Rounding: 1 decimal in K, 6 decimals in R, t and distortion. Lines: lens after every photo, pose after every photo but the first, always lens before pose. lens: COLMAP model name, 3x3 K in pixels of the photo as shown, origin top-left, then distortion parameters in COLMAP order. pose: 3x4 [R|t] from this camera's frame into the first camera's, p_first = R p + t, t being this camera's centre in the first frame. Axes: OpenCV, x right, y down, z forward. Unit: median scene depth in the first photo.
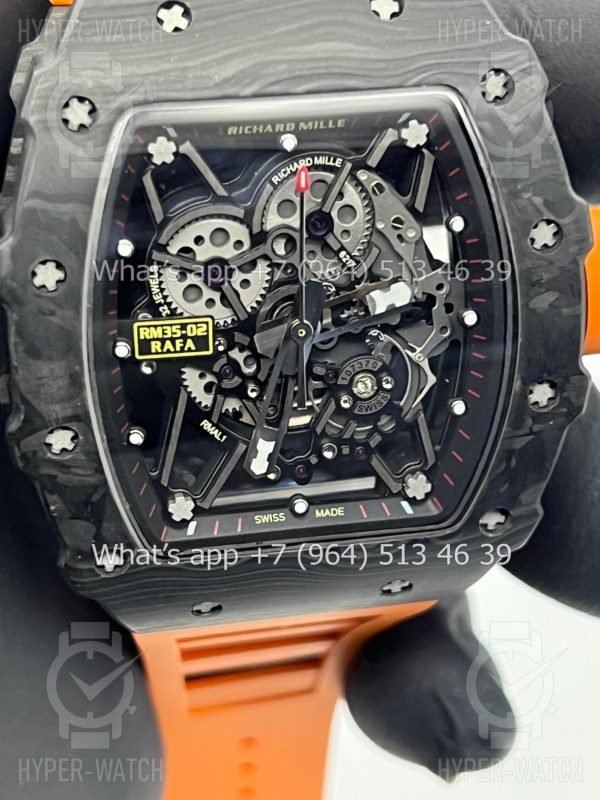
lens RADIAL K [[1892.8, 0, 300.0], [0, 1892.8, 400.0], [0, 0, 1]] dist [0.227733, -0.398798]
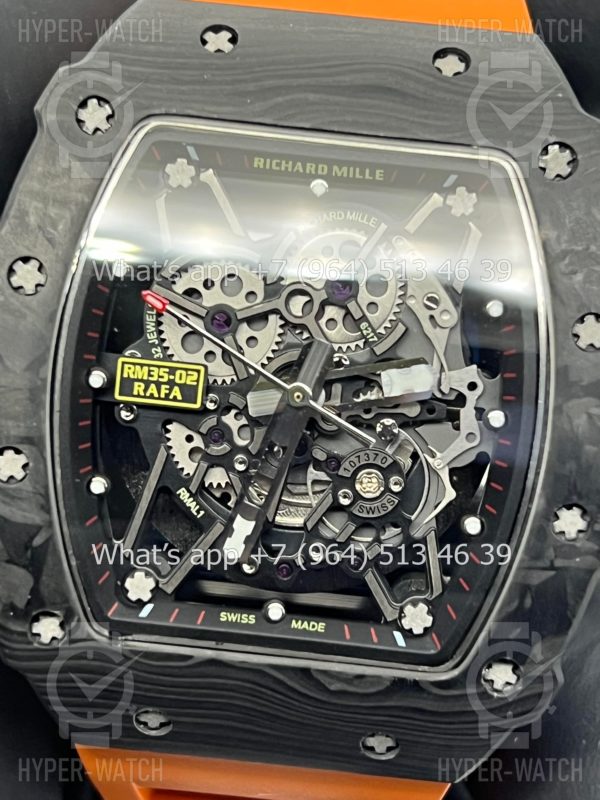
lens RADIAL K [[1892.8, 0, 300.0], [0, 1892.8, 400.0], [0, 0, 1]] dist [0.227733, -0.398798]
pose [[0.967841, 0.141785, -0.207802, 0.184458], [-0.192917, 0.948471, -0.251366, 0.187187], [0.161455, 0.283371, 0.945322, 0.163697]]
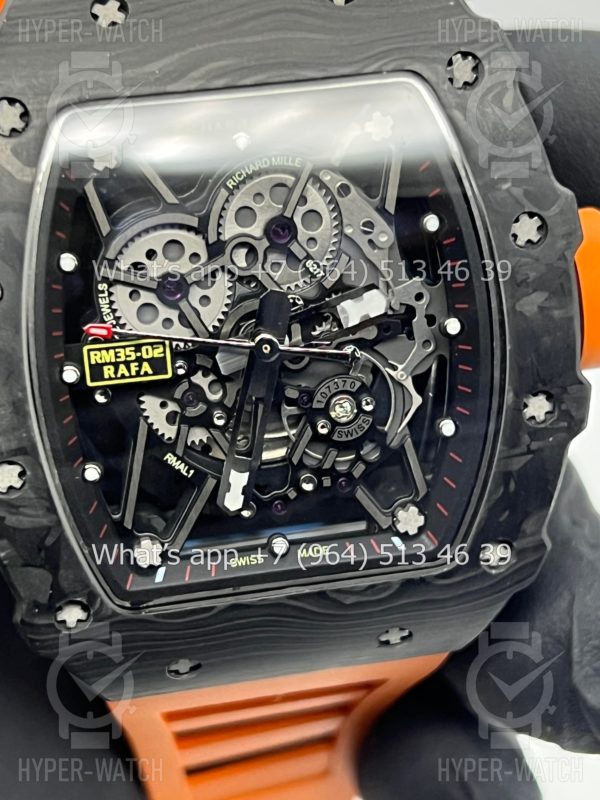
lens RADIAL K [[1892.8, 0, 300.0], [0, 1892.8, 400.0], [0, 0, 1]] dist [0.227733, -0.398798]
pose [[0.998005, -0.050948, -0.037277, 0.049116], [0.047096, 0.994094, -0.097774, 0.078777], [0.042038, 0.095823, 0.994510, 0.094491]]
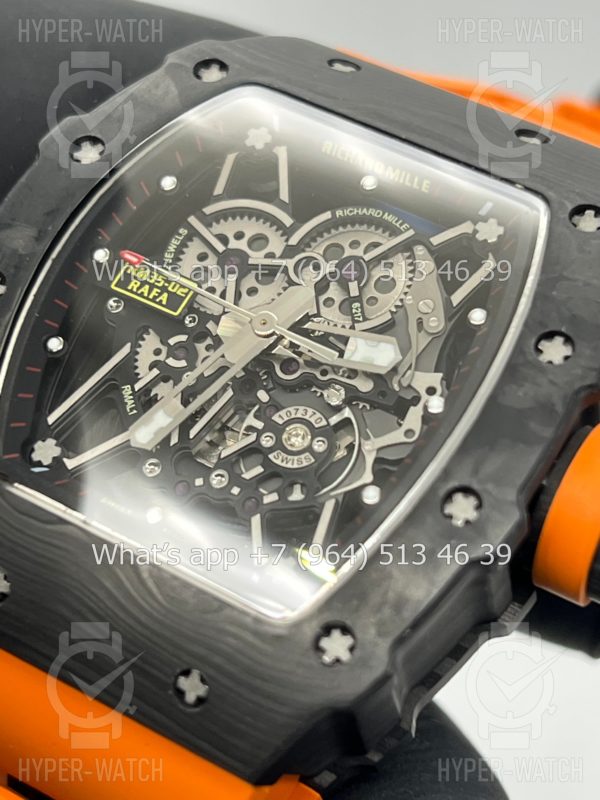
lens RADIAL K [[1892.8, 0, 300.0], [0, 1892.8, 400.0], [0, 0, 1]] dist [0.227733, -0.398798]
pose [[0.787263, 0.319195, -0.527572, 0.497363], [-0.602357, 0.581048, -0.547311, 0.465077], [0.131846, 0.748664, 0.649707, 0.443198]]
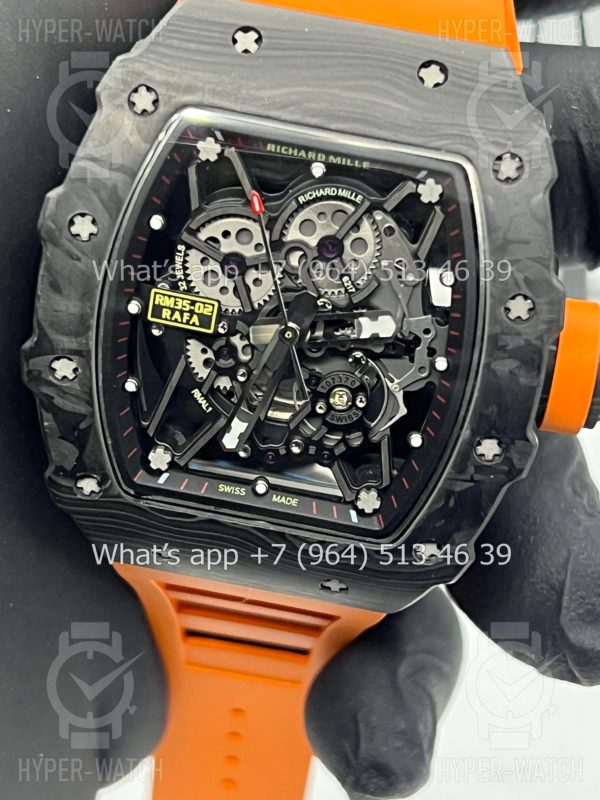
lens RADIAL K [[1892.8, 0, 300.0], [0, 1892.8, 400.0], [0, 0, 1]] dist [0.227733, -0.398798]
pose [[0.941286, 0.267647, -0.205780, 0.250199], [-0.275647, 0.961199, -0.010698, 0.012155], [0.194932, 0.066792, 0.978540, -0.107352]]
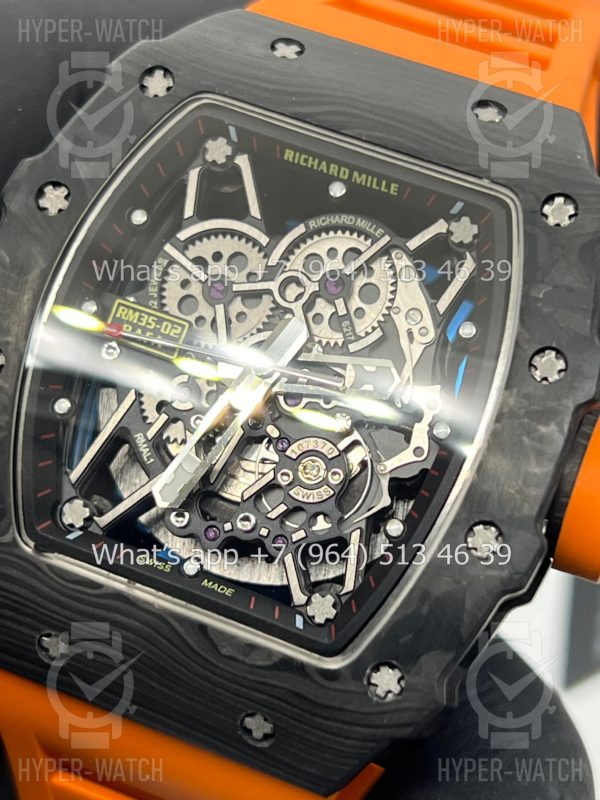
lens RADIAL K [[1892.8, 0, 300.0], [0, 1892.8, 400.0], [0, 0, 1]] dist [0.227733, -0.398798]
pose [[0.863322, 0.312898, -0.395943, 0.386732], [-0.466459, 0.794189, -0.389460, 0.329308], [0.192592, 0.520920, 0.831595, 0.239779]]
